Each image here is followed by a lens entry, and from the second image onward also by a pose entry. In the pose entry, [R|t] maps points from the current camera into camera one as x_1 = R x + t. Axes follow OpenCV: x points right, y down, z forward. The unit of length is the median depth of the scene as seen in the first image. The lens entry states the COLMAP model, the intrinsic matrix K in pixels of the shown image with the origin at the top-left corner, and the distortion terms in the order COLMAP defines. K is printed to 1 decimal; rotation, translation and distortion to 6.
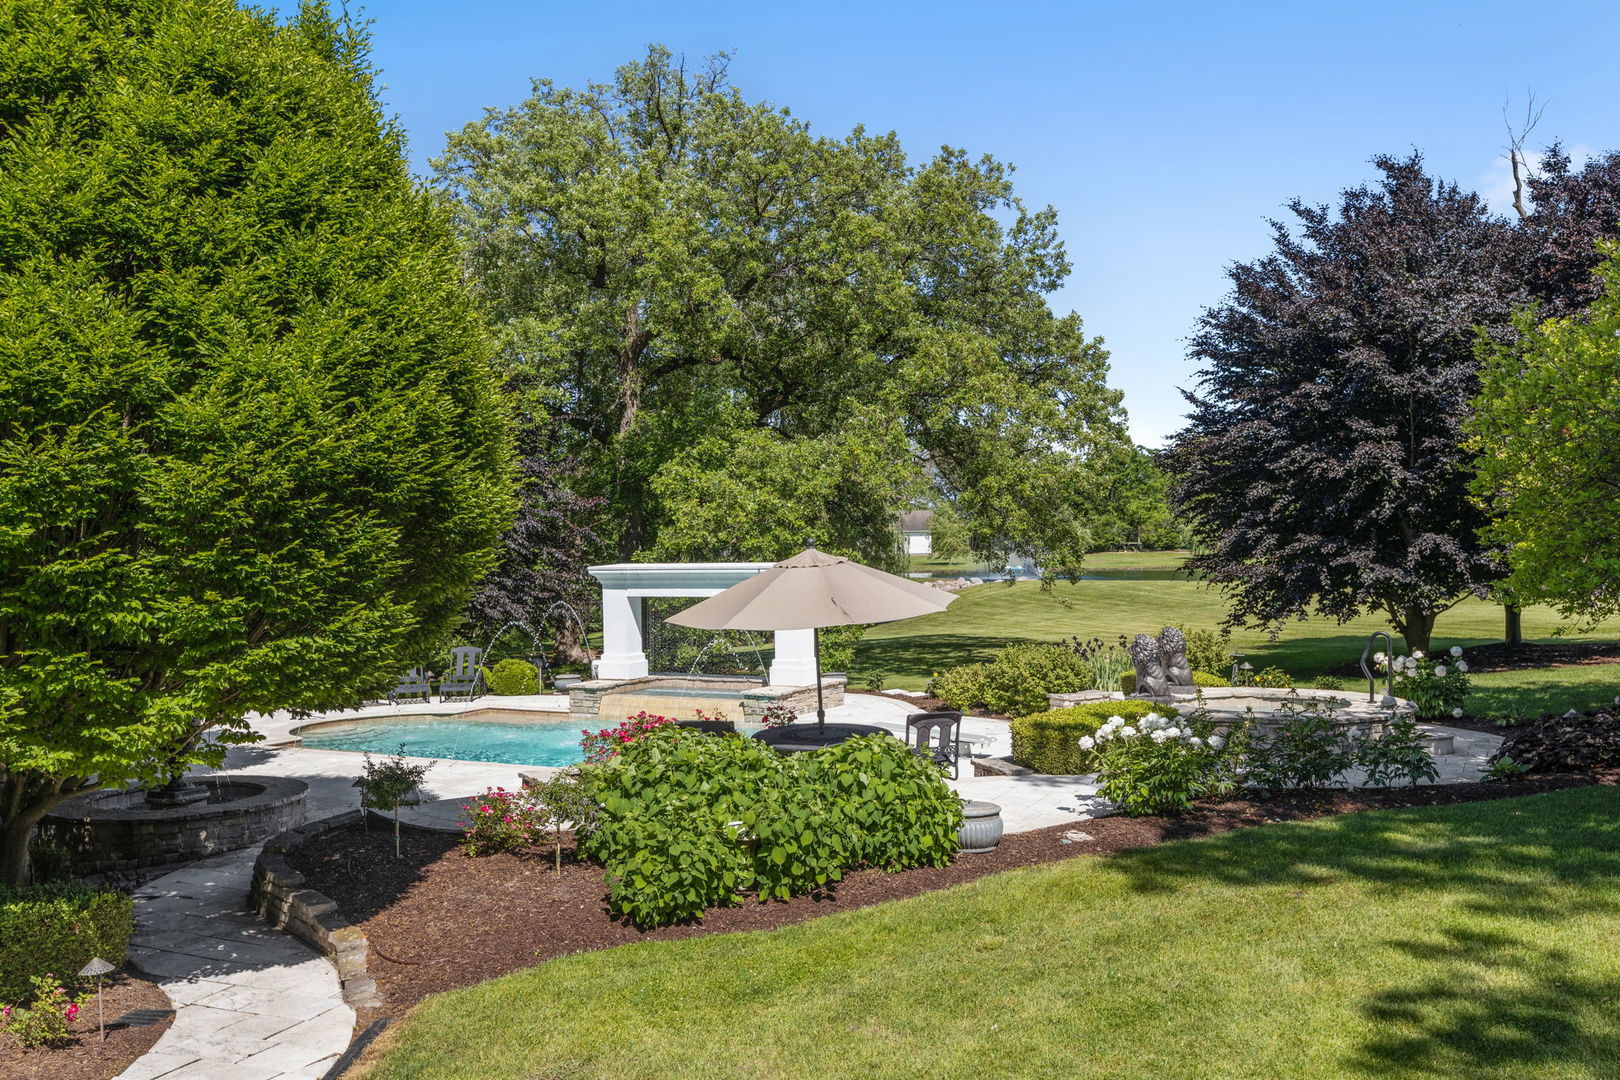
lens RADIAL K [[1371.5, 0, 810.0], [0, 1371.5, 540.0], [0, 0, 1]] dist [-0.005160, 0.000466]
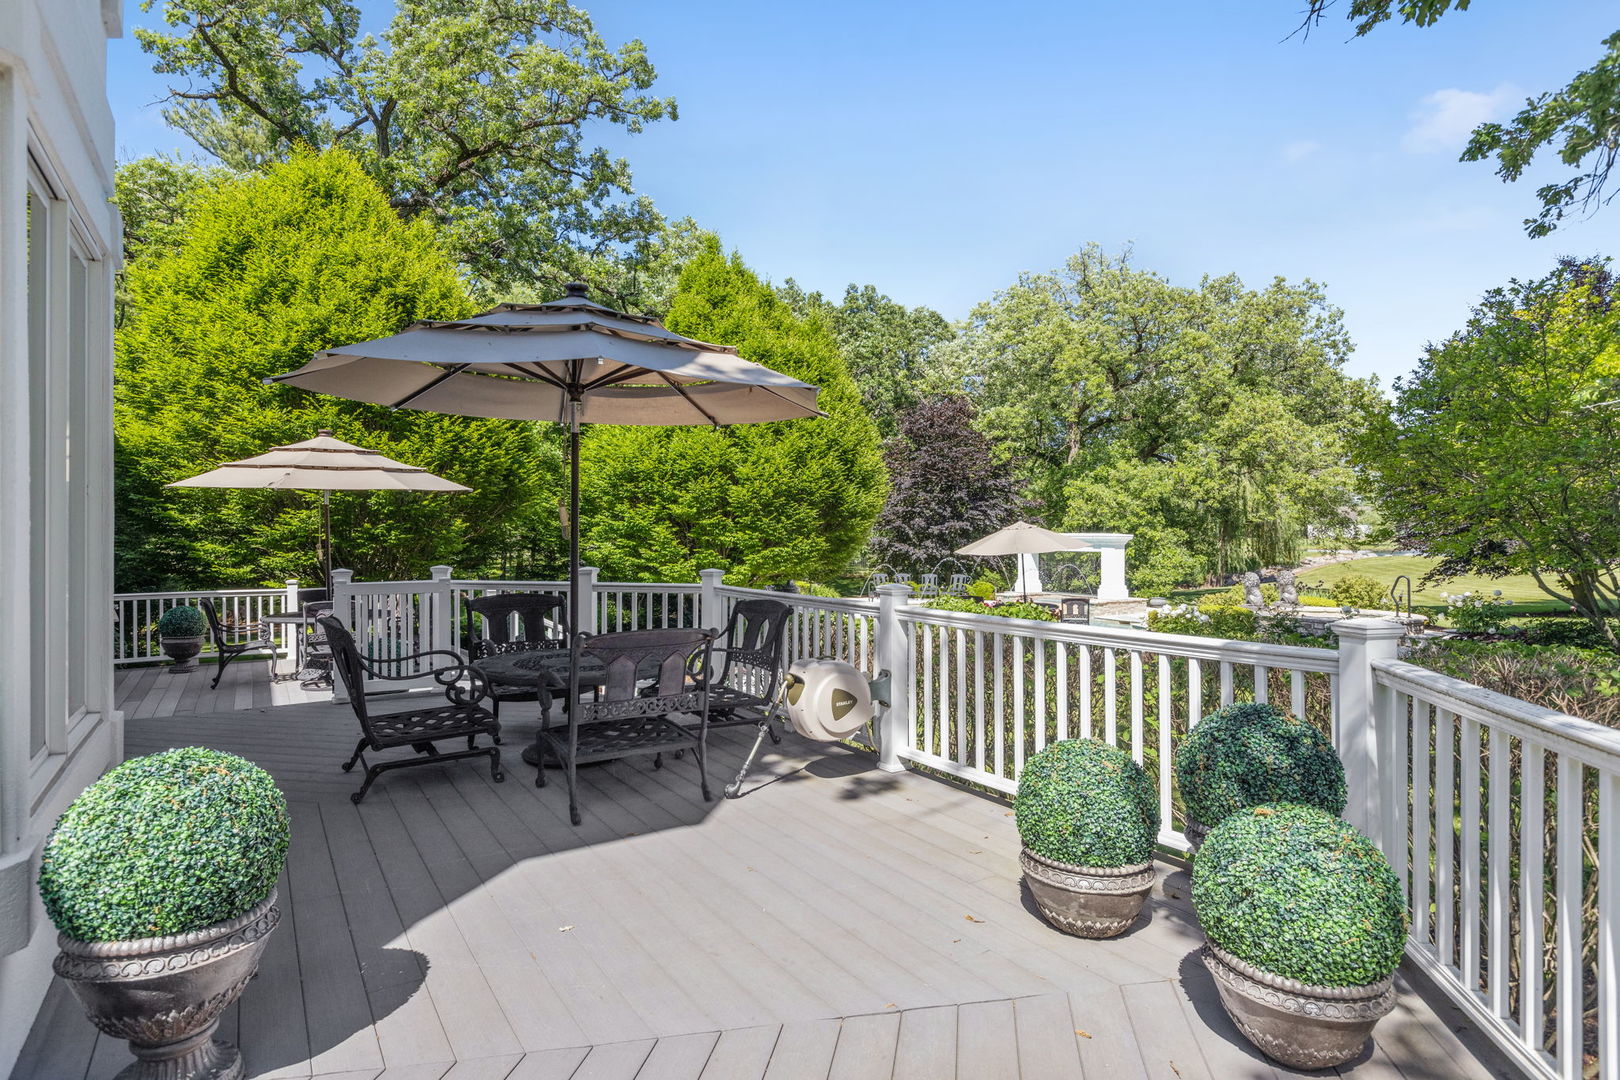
lens RADIAL K [[859.4, 0, 810.0], [0, 859.4, 540.0], [0, 0, 1]] dist [0.000125, 0.000120]
pose [[0.856044, 0.016261, -0.516647, 0.553108], [-0.009333, 0.999828, 0.016003, 0.022806], [0.516818, -0.008877, 0.856049, -0.462504]]
